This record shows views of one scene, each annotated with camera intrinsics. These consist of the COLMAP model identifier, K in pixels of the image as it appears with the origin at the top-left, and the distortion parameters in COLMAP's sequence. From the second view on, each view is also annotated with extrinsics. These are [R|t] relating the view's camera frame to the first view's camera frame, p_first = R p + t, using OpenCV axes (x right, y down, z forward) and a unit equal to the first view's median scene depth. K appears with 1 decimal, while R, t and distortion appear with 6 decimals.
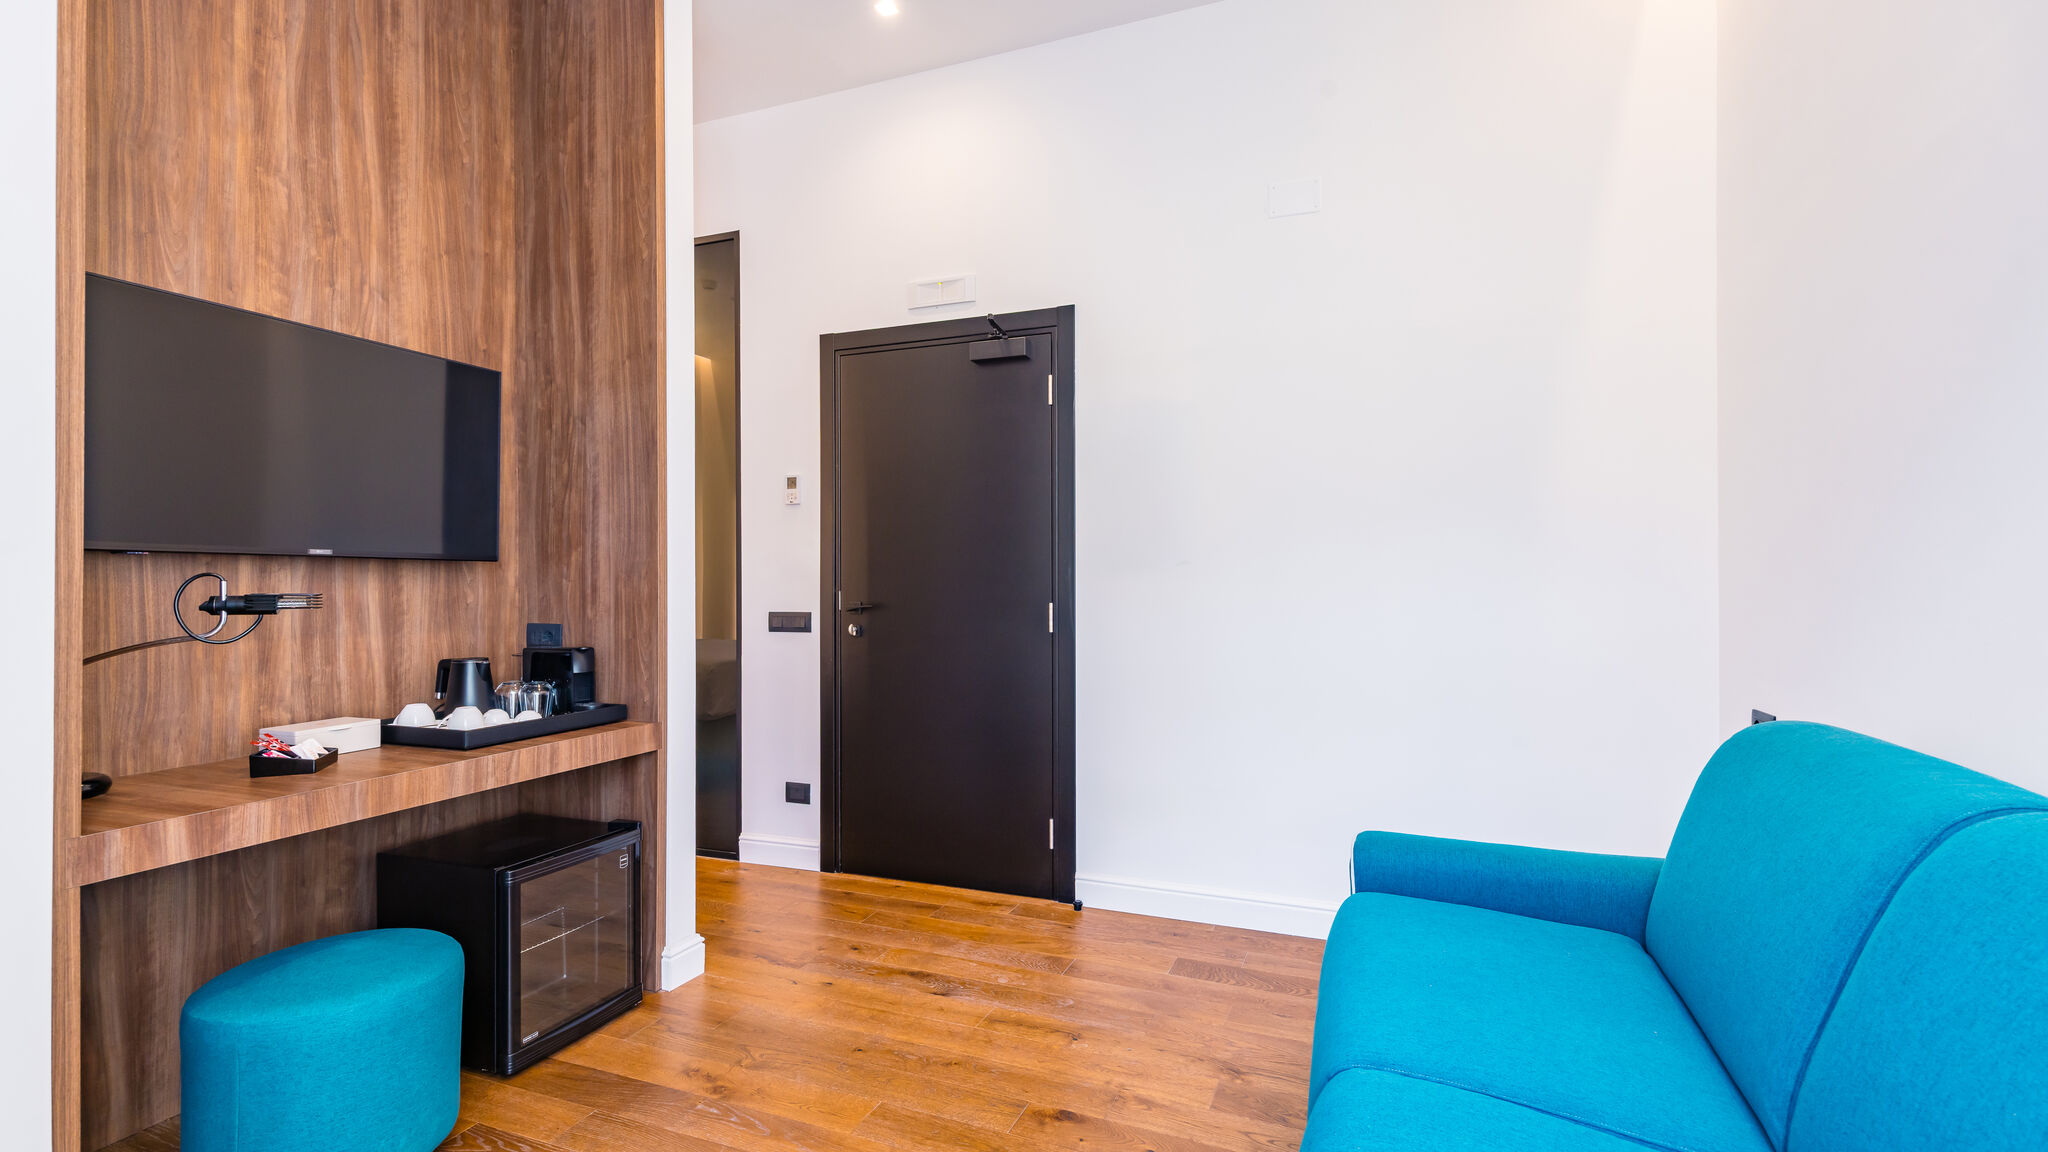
lens RADIAL K [[935.1, 0, 1024.0], [0, 935.1, 576.0], [0, 0, 1]] dist [0.000654, -0.000027]
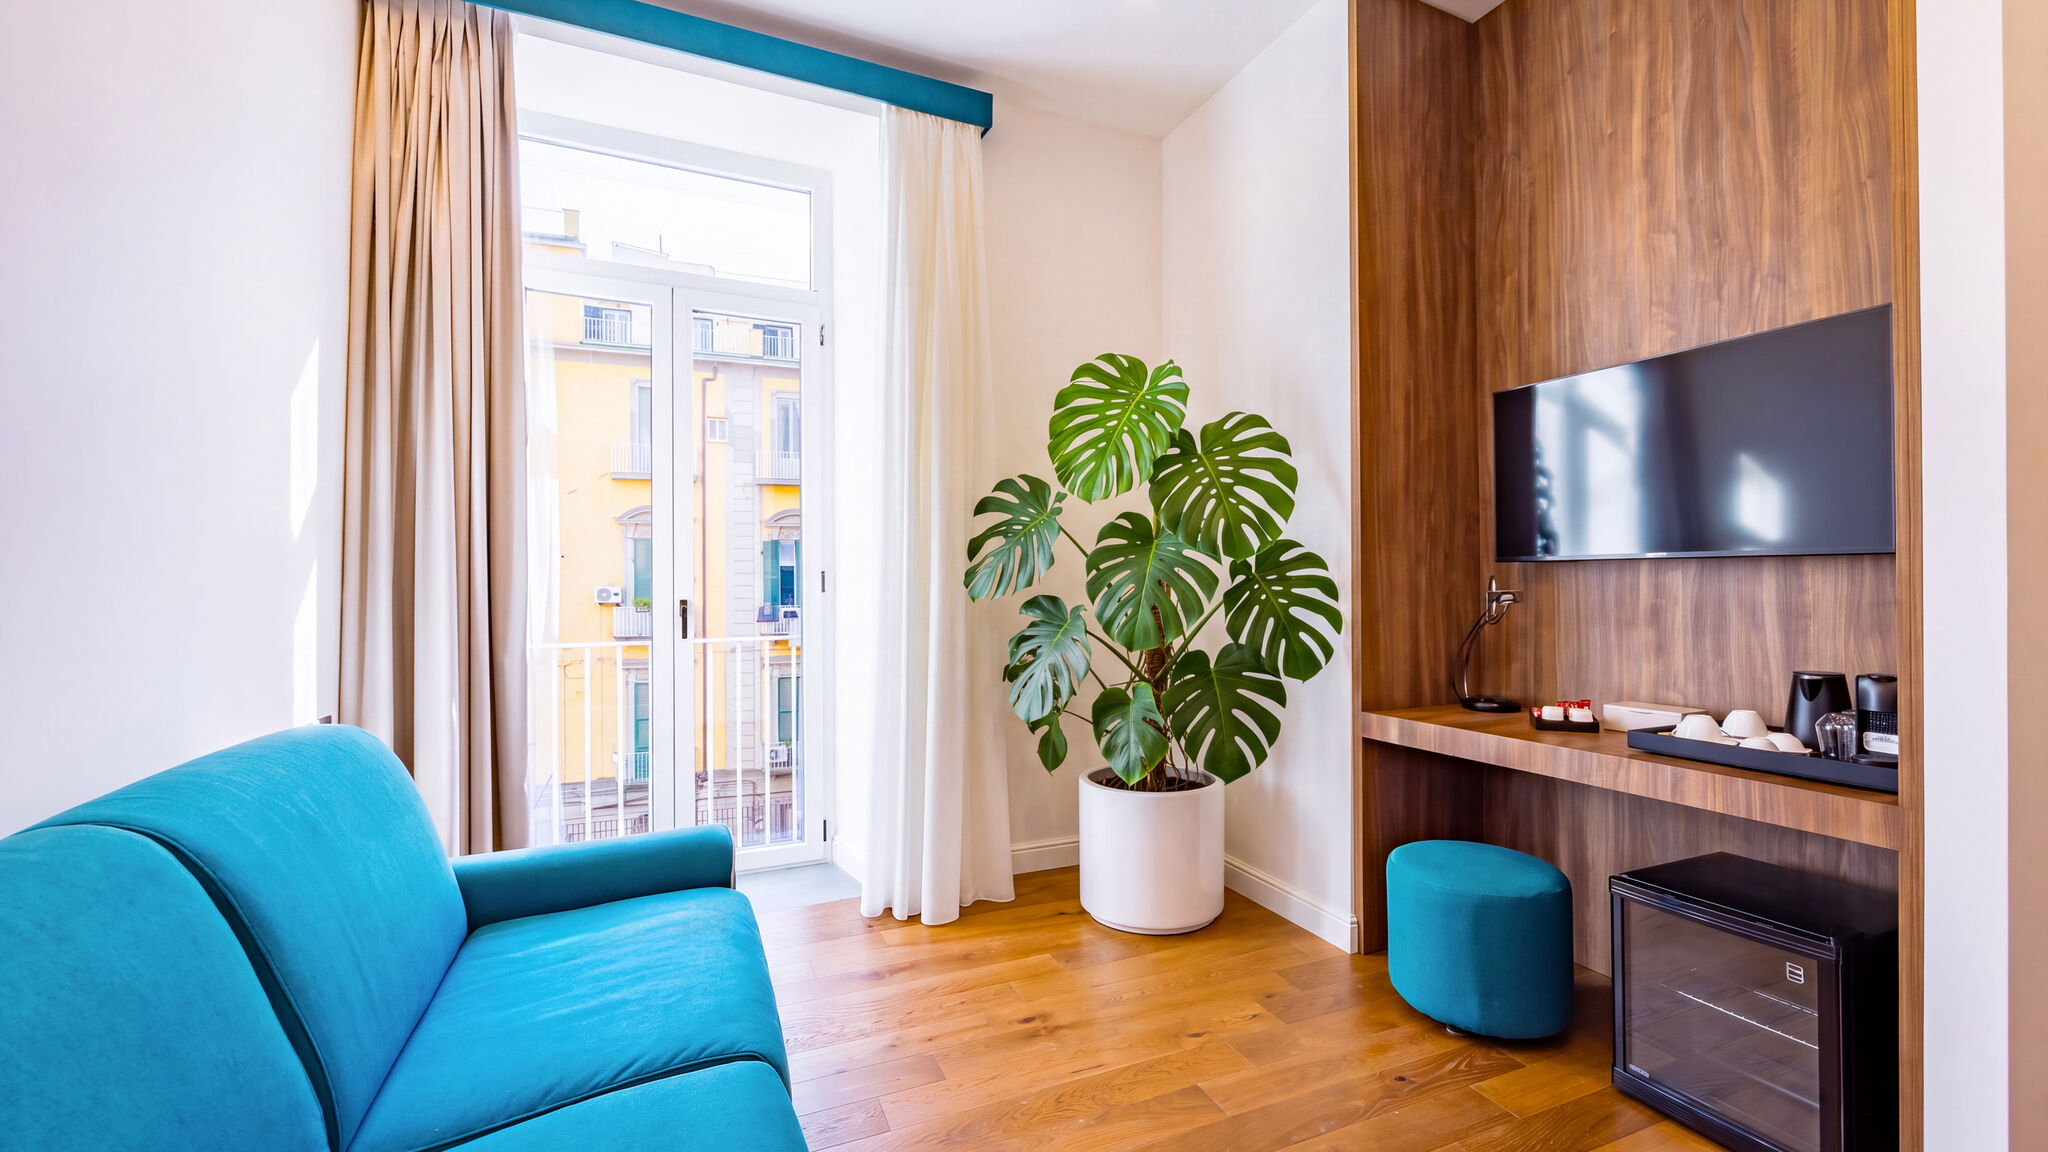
lens RADIAL K [[834.0, 0, 1024.0], [0, 834.0, 576.0], [0, 0, 1]] dist [-0.000257, -0.000063]
pose [[-0.711675, -0.002679, -0.702504, 0.476143], [0.010975, 0.999828, -0.014931, 0.006106], [0.702424, -0.018335, -0.711523, 1.139160]]
